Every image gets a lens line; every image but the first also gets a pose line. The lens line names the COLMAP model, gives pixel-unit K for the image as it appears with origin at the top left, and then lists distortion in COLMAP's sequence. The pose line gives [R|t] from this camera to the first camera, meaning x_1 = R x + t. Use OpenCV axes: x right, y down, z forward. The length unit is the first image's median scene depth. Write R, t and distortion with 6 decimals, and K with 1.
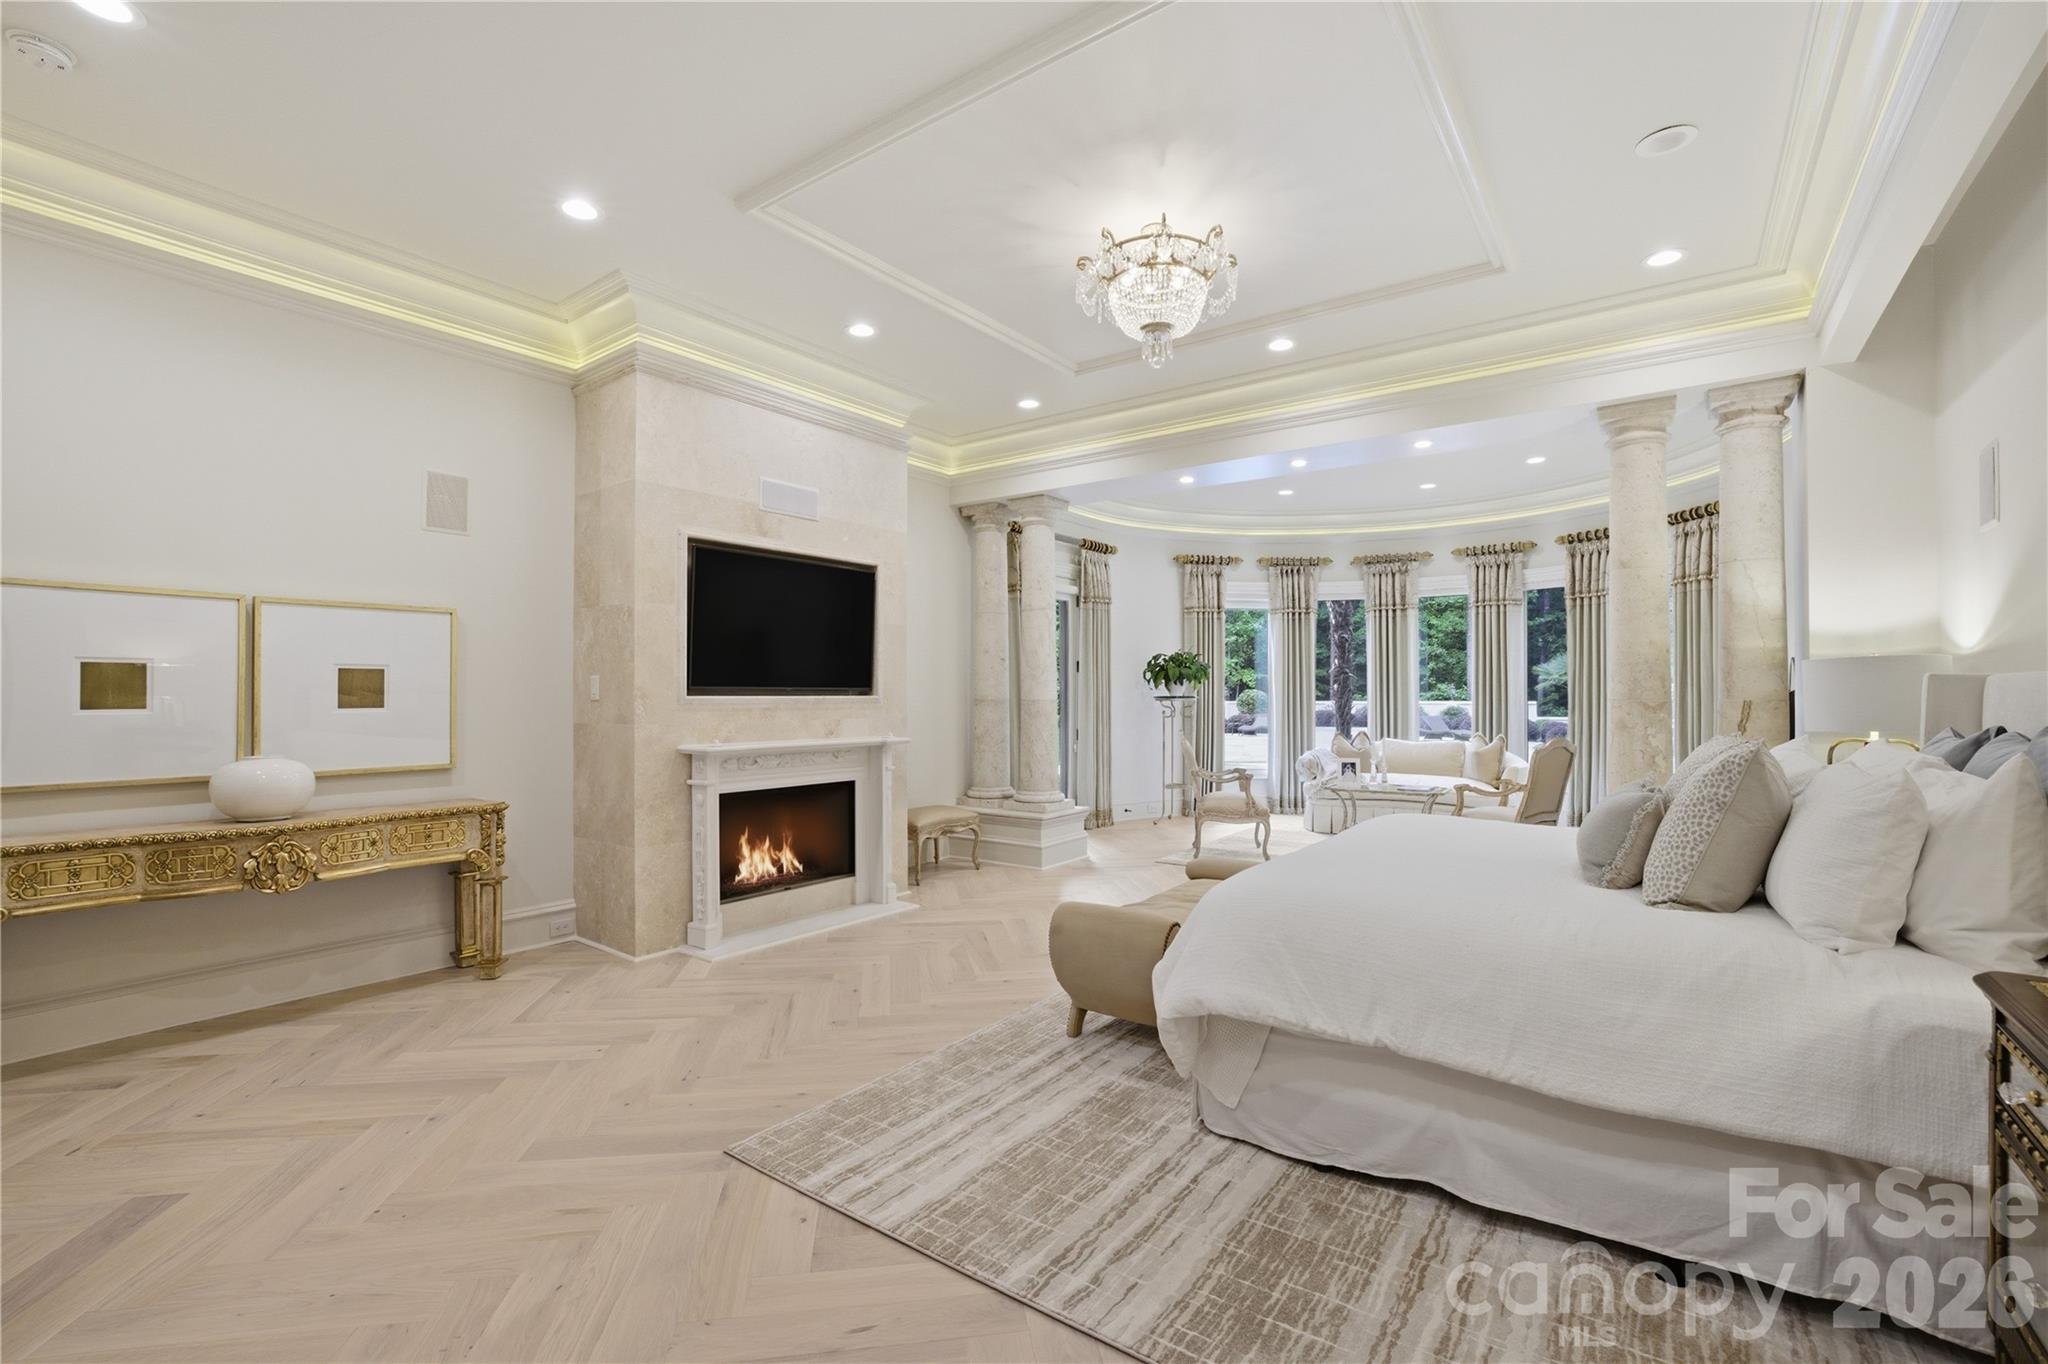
lens RADIAL K [[880.1, 0, 1032.1], [0, 880.1, 683.6], [0, 0, 1]] dist [-0.046745, 0.015561]
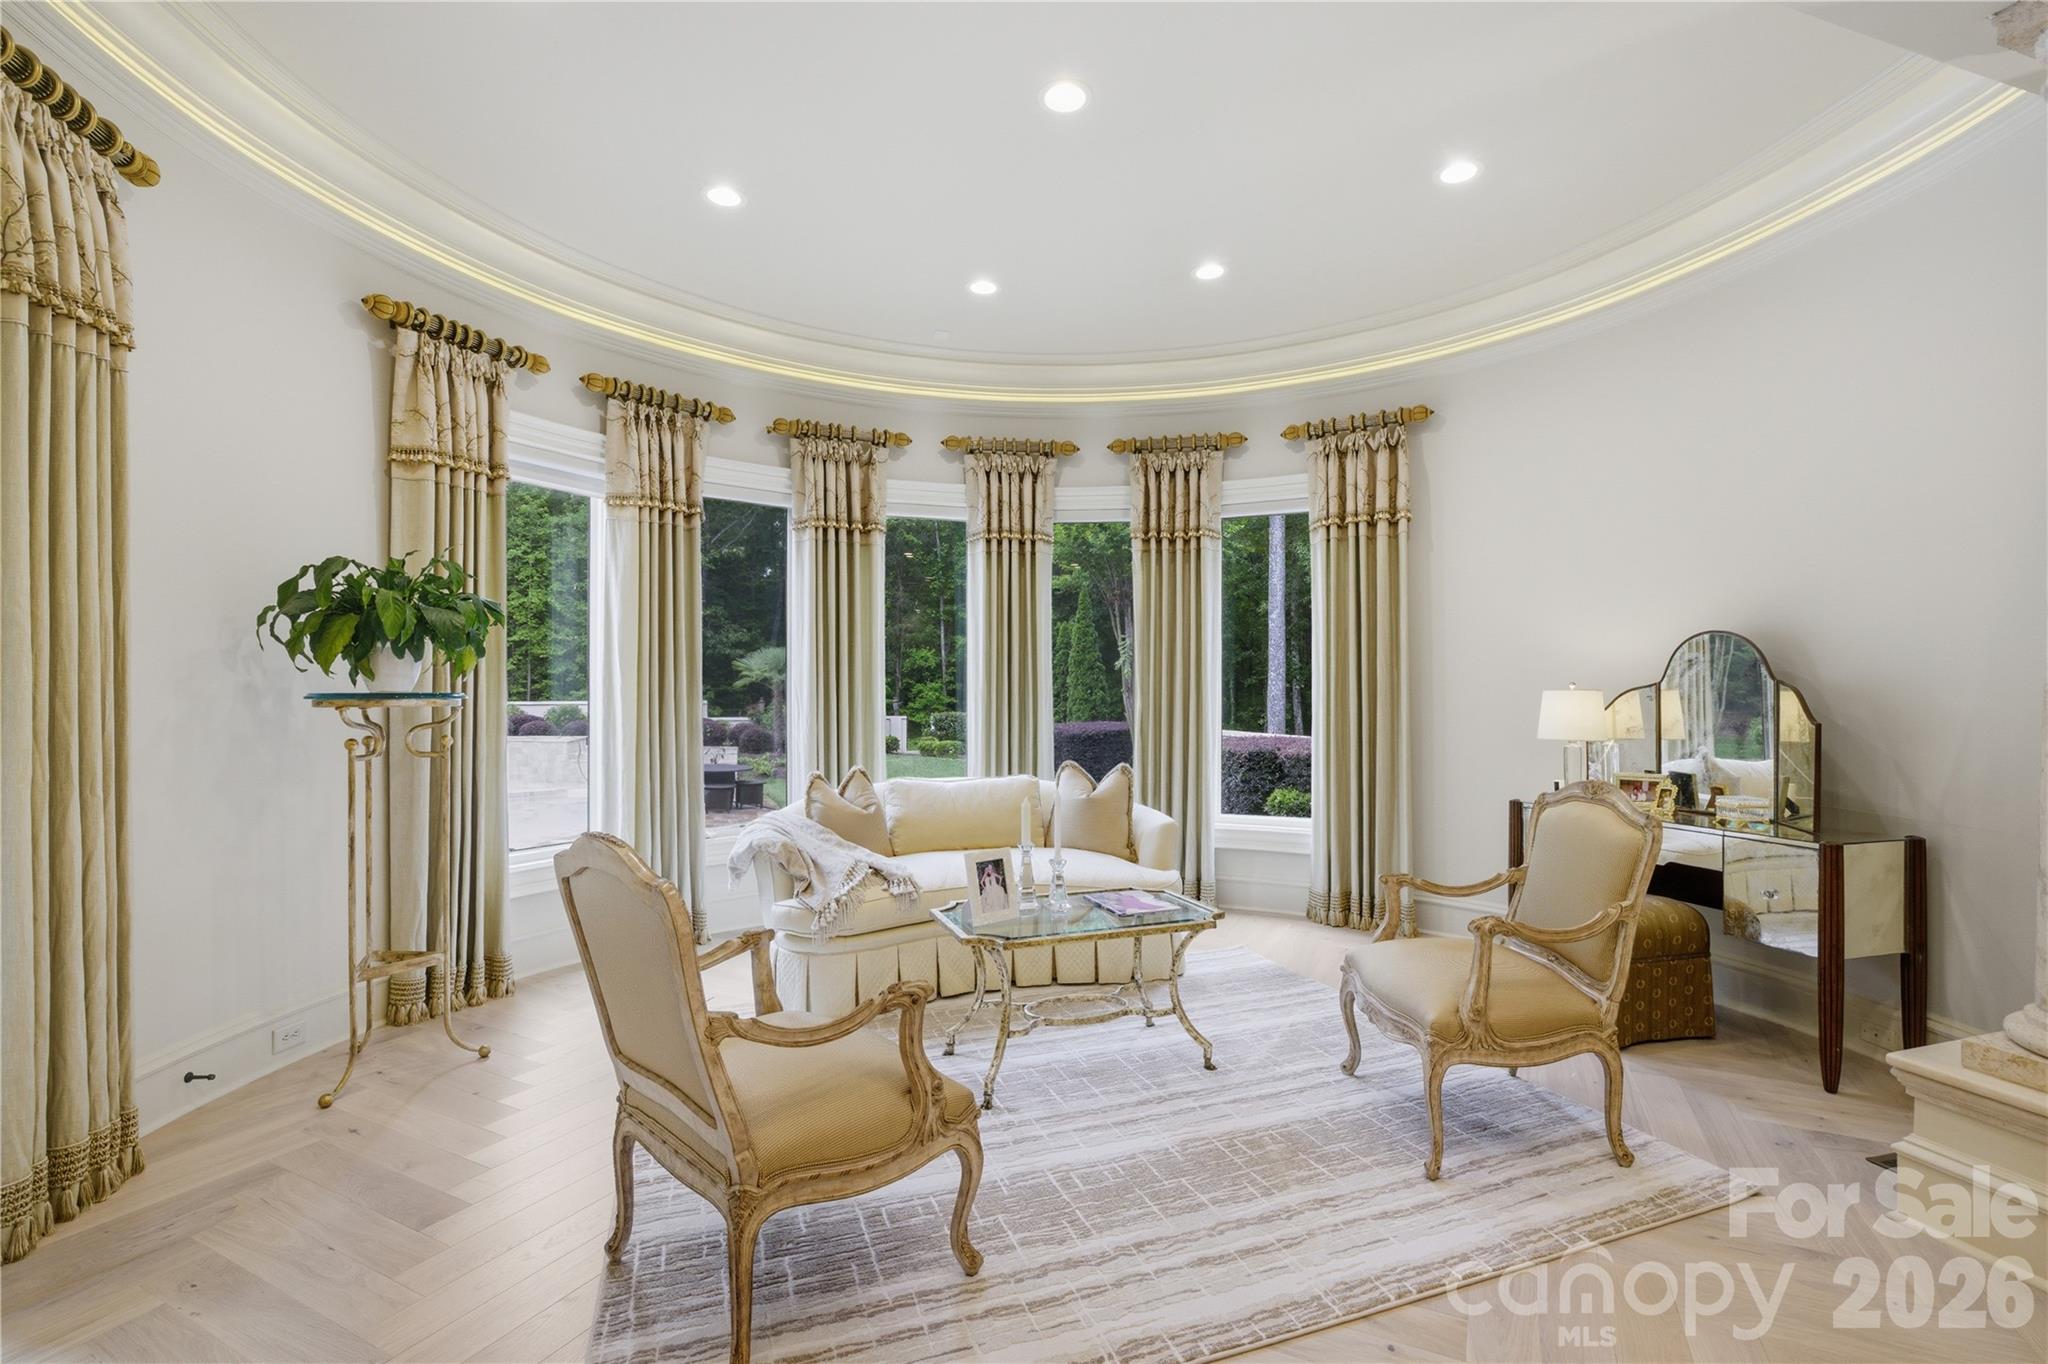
lens RADIAL K [[926.4, 0, 1042.1], [0, 926.4, 691.7], [0, 0, 1]] dist [-0.043685, 0.017916]
pose [[0.592117, 0.000852, 0.805851, 0.030853], [-0.010544, 0.999922, 0.006691, 0.008736], [-0.805783, -0.012458, 0.592080, 0.574002]]
